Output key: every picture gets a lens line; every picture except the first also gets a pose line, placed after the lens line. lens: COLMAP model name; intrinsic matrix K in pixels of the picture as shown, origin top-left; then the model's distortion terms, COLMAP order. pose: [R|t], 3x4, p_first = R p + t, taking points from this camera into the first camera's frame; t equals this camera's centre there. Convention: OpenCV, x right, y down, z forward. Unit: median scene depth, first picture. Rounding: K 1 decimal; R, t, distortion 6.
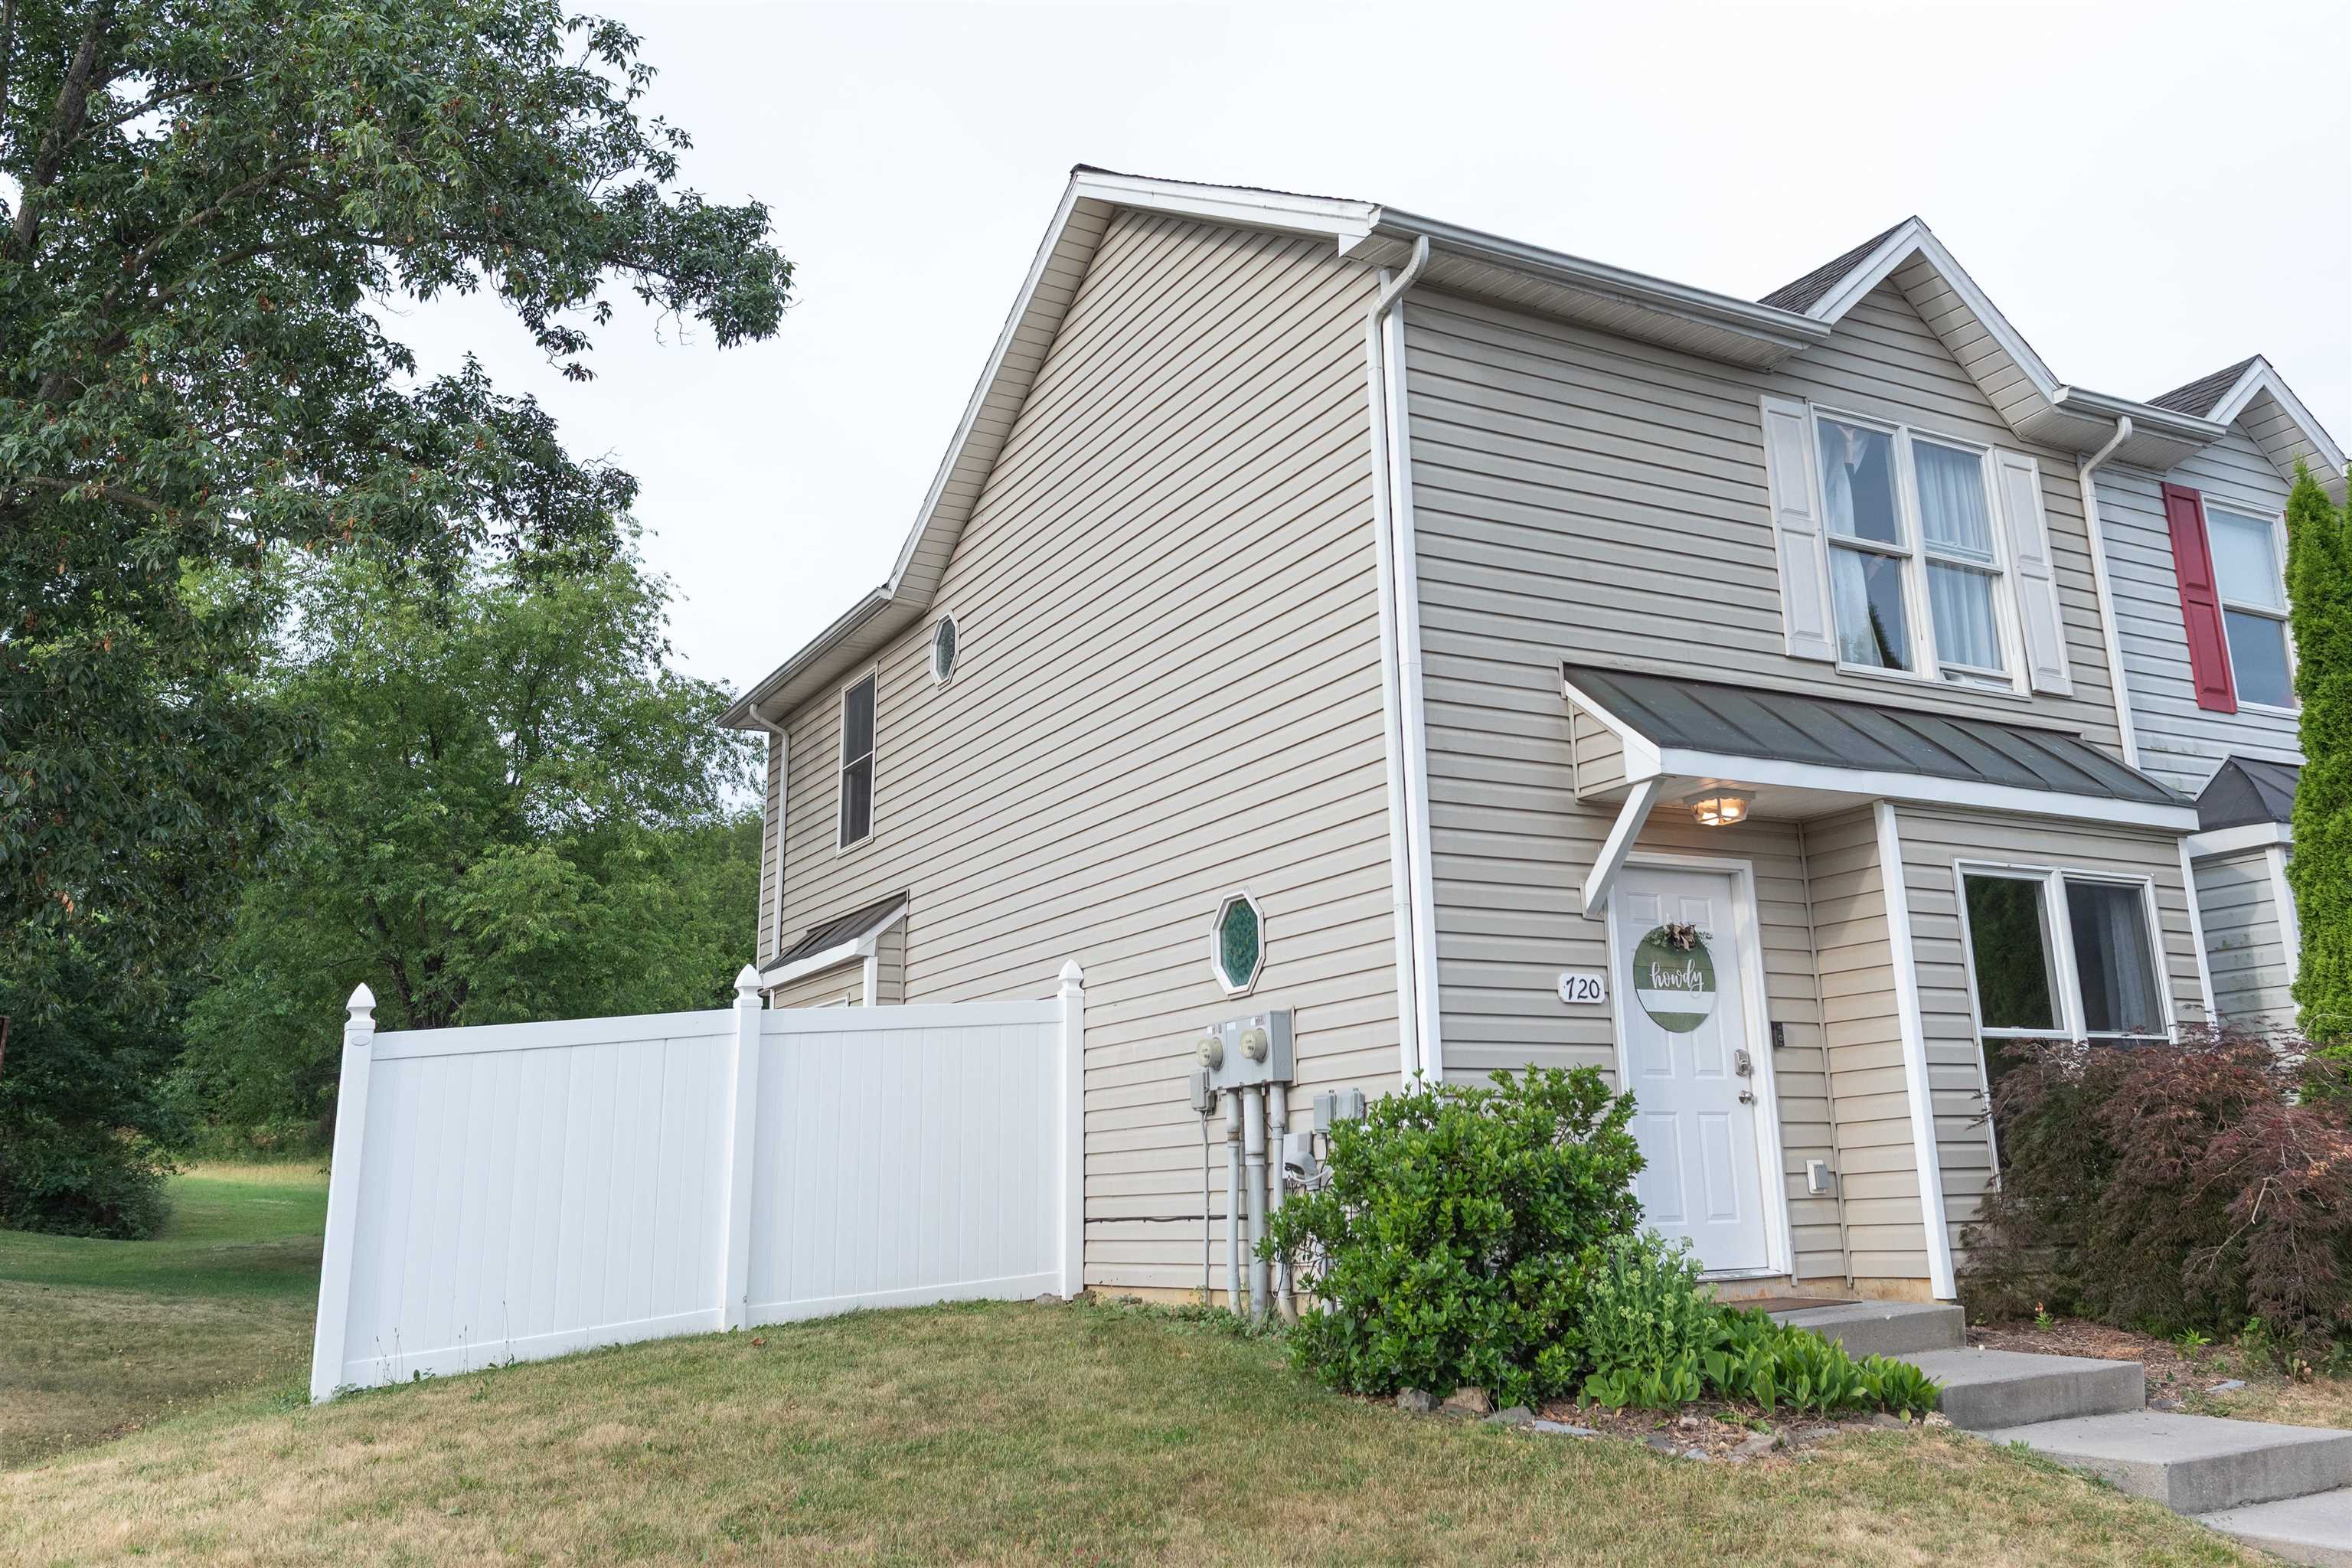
lens RADIAL K [[1971.1, 0, 1240.2], [0, 1971.1, 606.4], [0, 0, 1]] dist [0.004662, -0.001306]
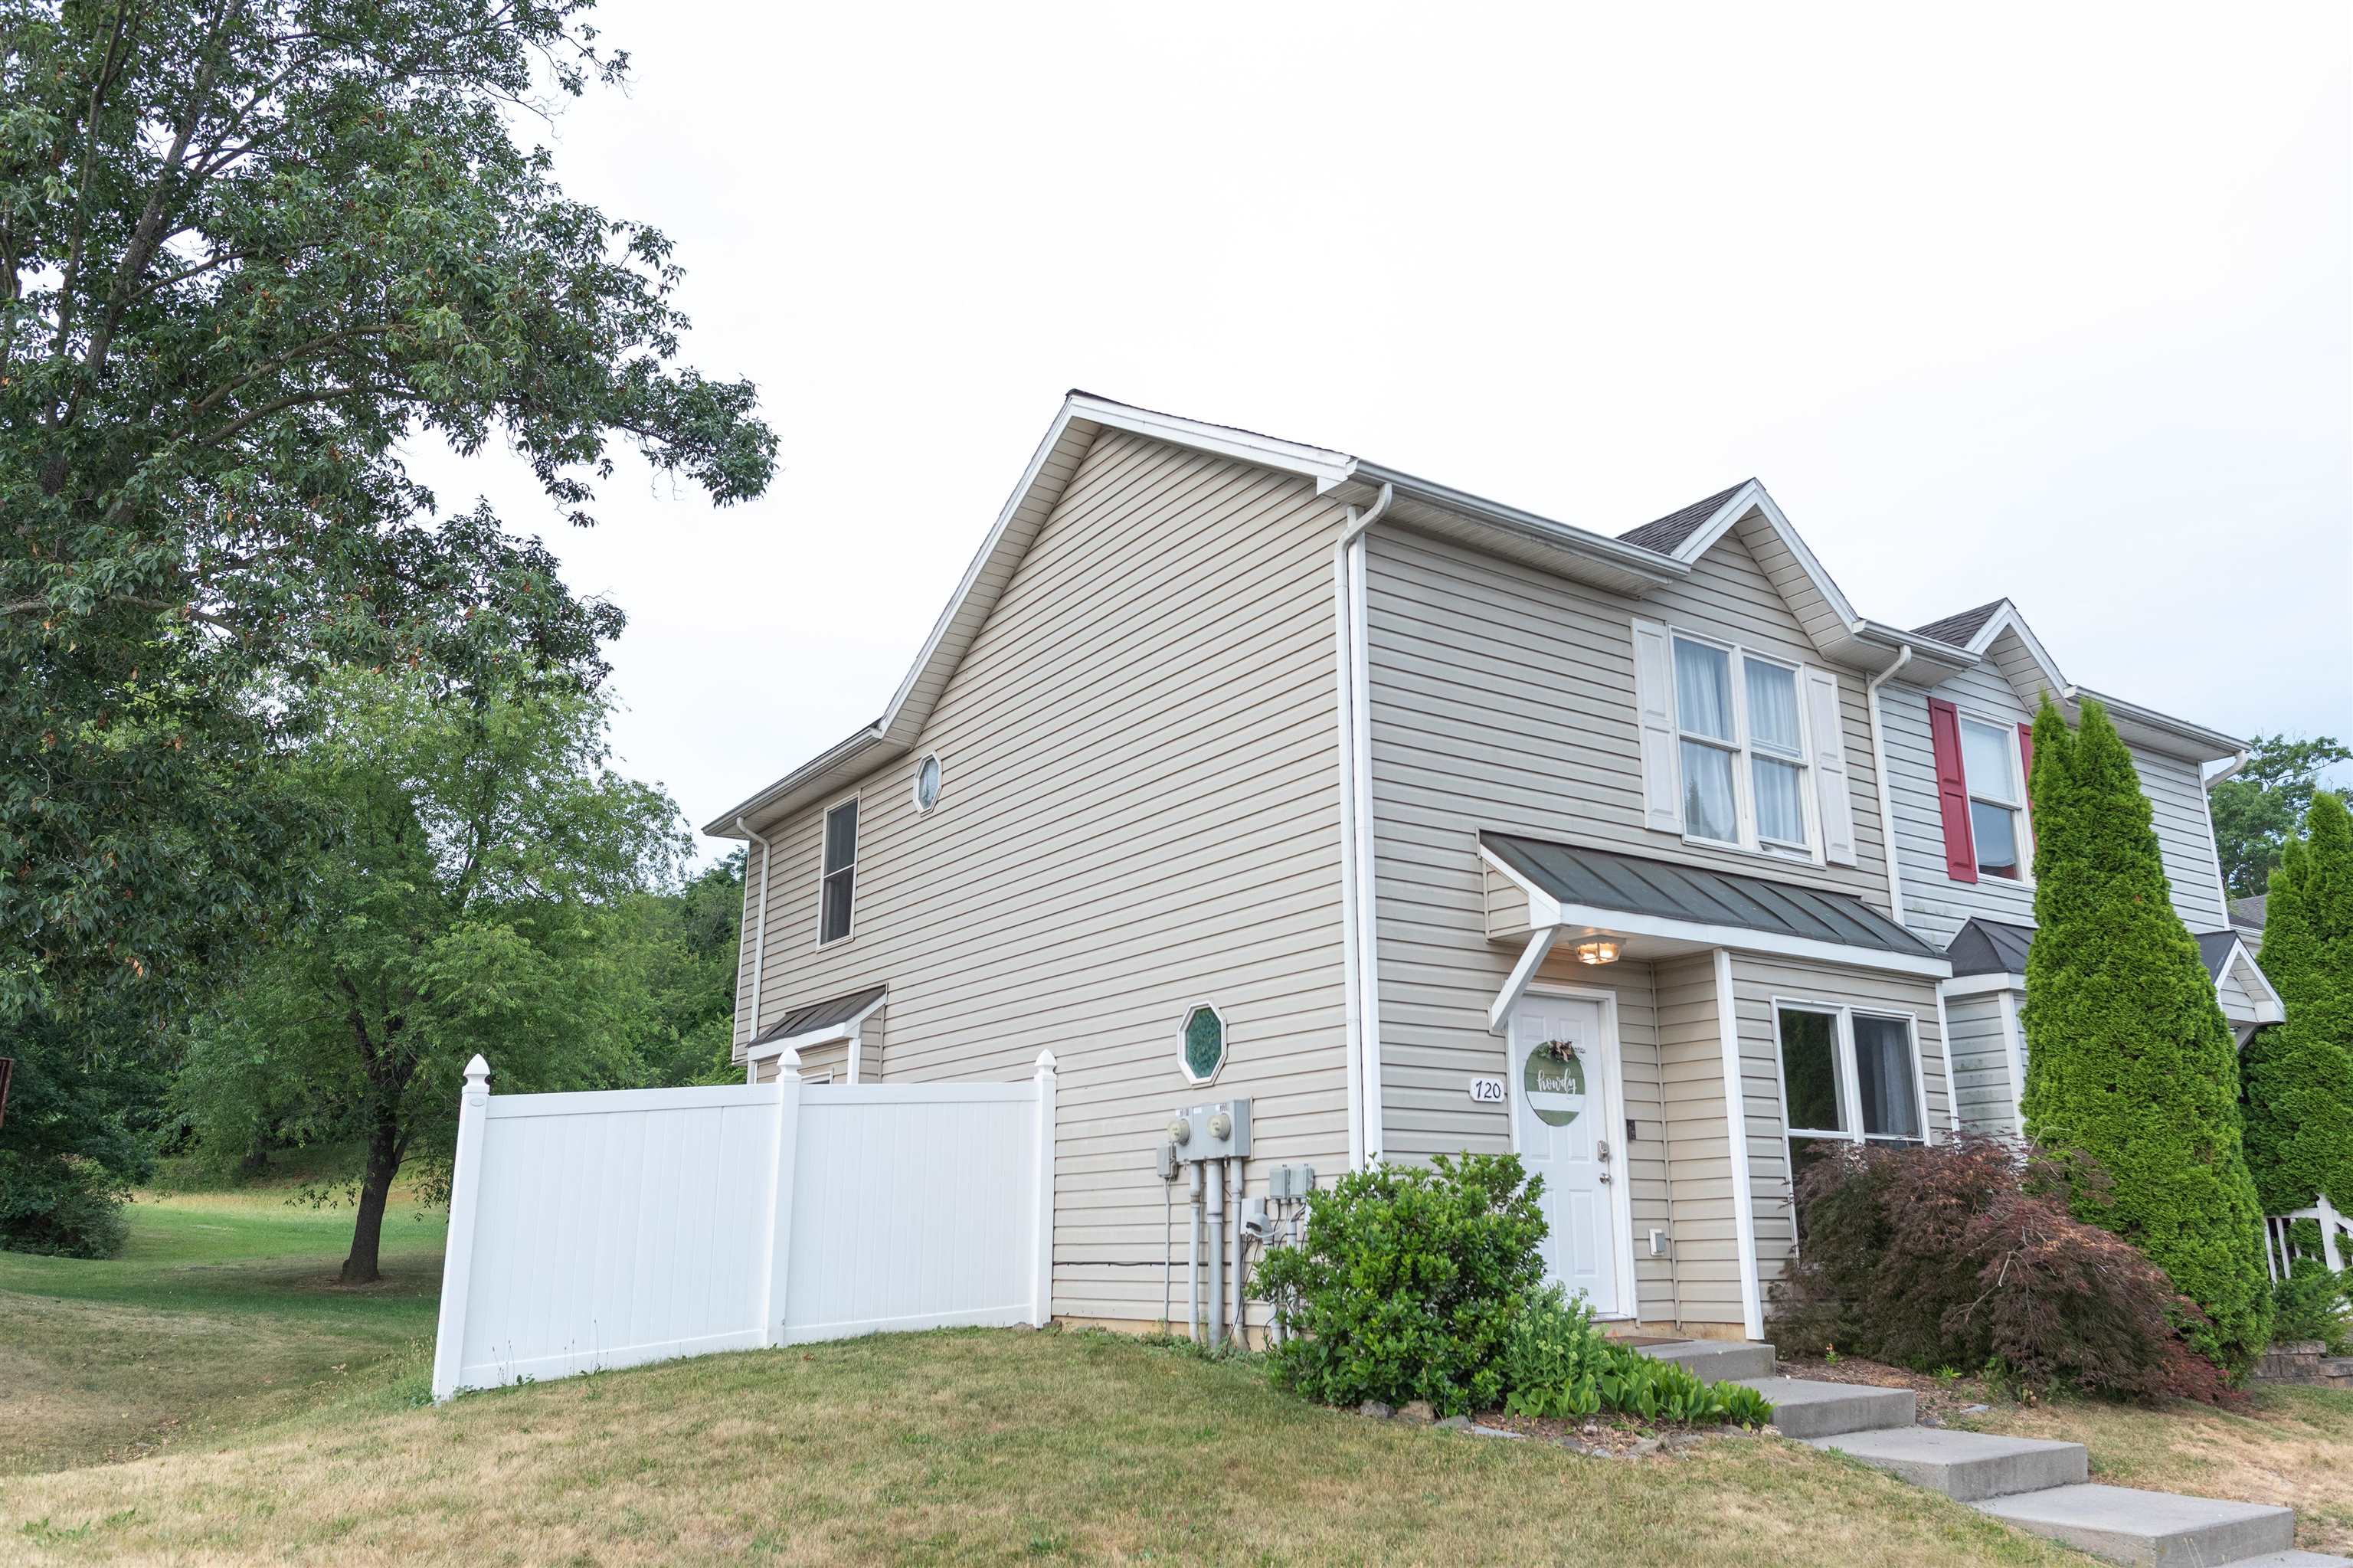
lens RADIAL K [[1726.4, 0, 1212.2], [0, 1726.4, 762.4], [0, 0, 1]] dist [0.005569, -0.003058]
pose [[0.995795, 0.044770, 0.079924, -0.093984], [-0.046303, 0.998775, 0.017436, -0.025130], [-0.079045, -0.021063, 0.996648, -0.078031]]
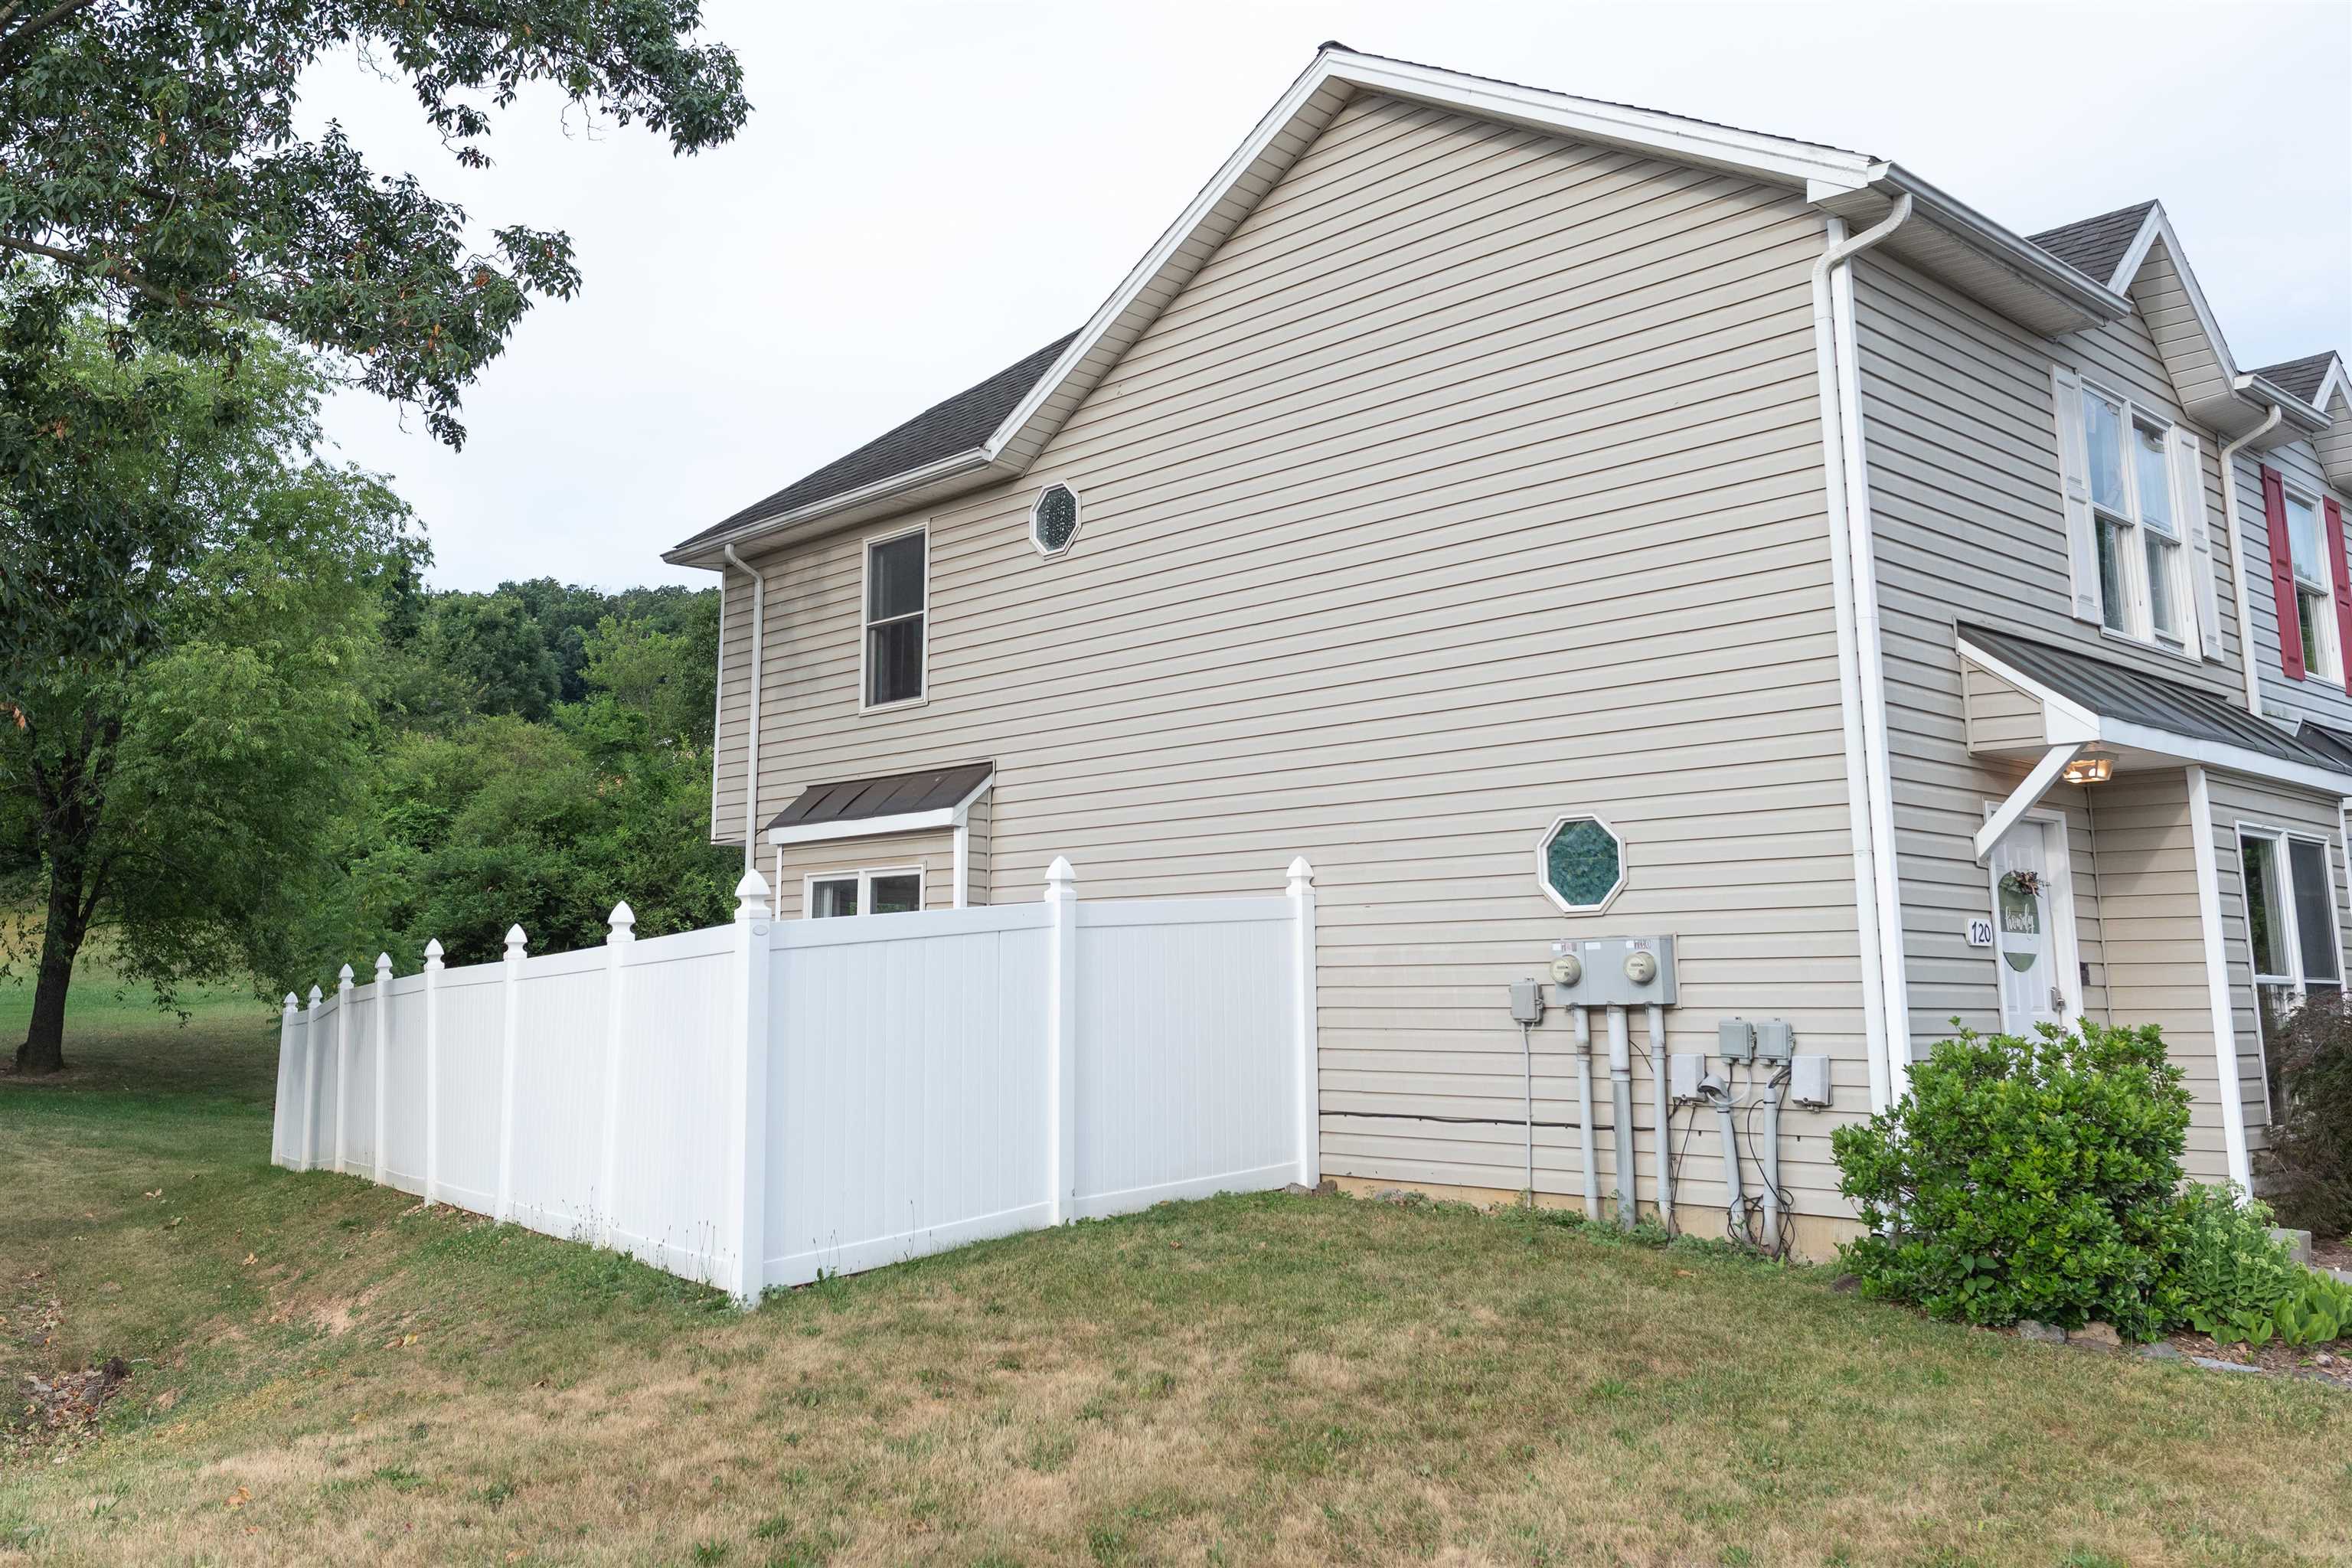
lens RADIAL K [[1971.1, 0, 1059.2], [0, 1971.1, 624.0], [0, 0, 1]] dist [0.004662, -0.001306]
pose [[0.979078, 0.066997, 0.192141, -0.495802], [-0.085955, 0.992034, 0.092086, -0.024486], [-0.184441, -0.106675, 0.977037, 0.067511]]
